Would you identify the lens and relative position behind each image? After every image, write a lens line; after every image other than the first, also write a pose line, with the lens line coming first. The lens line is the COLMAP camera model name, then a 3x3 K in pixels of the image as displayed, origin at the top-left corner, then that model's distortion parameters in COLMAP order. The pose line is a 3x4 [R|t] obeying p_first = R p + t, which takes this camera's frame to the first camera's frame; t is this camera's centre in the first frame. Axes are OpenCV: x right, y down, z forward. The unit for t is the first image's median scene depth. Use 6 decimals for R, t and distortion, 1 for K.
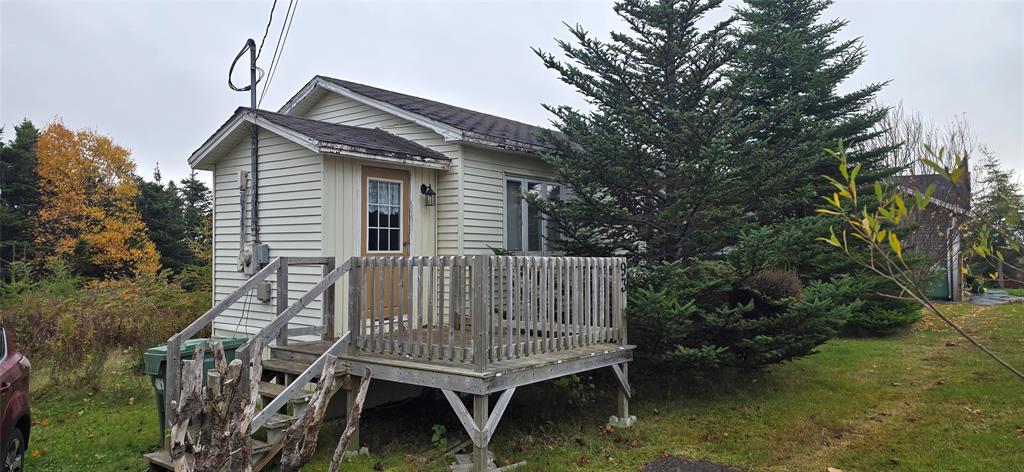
lens RADIAL K [[649.9, 0, 507.9], [0, 649.9, 242.0], [0, 0, 1]] dist [-0.006331, -0.004286]
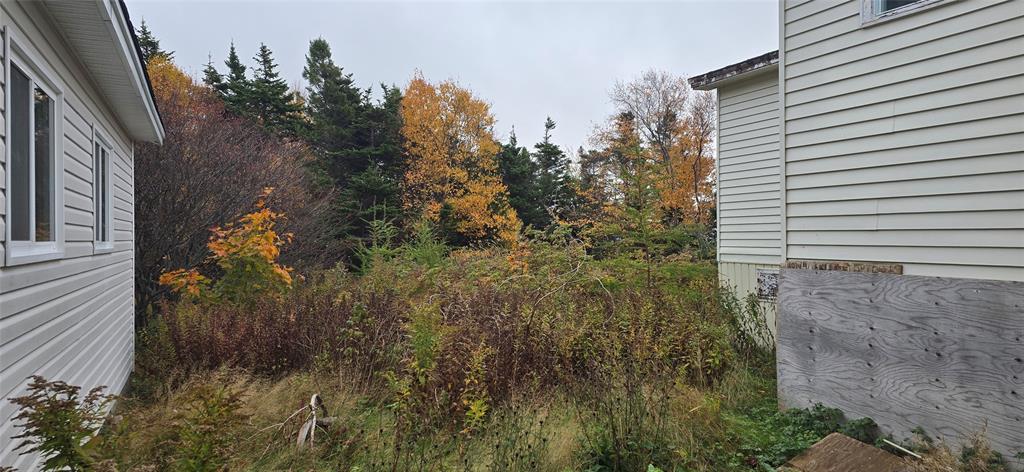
lens RADIAL K [[649.9, 0, 512.9], [0, 649.9, 246.5], [0, 0, 1]] dist [-0.006331, -0.004286]
pose [[0.887056, -0.006439, -0.461617, -0.153416], [0.026113, 0.999002, 0.036245, 0.022355], [0.460922, -0.044205, 0.886339, 0.230708]]
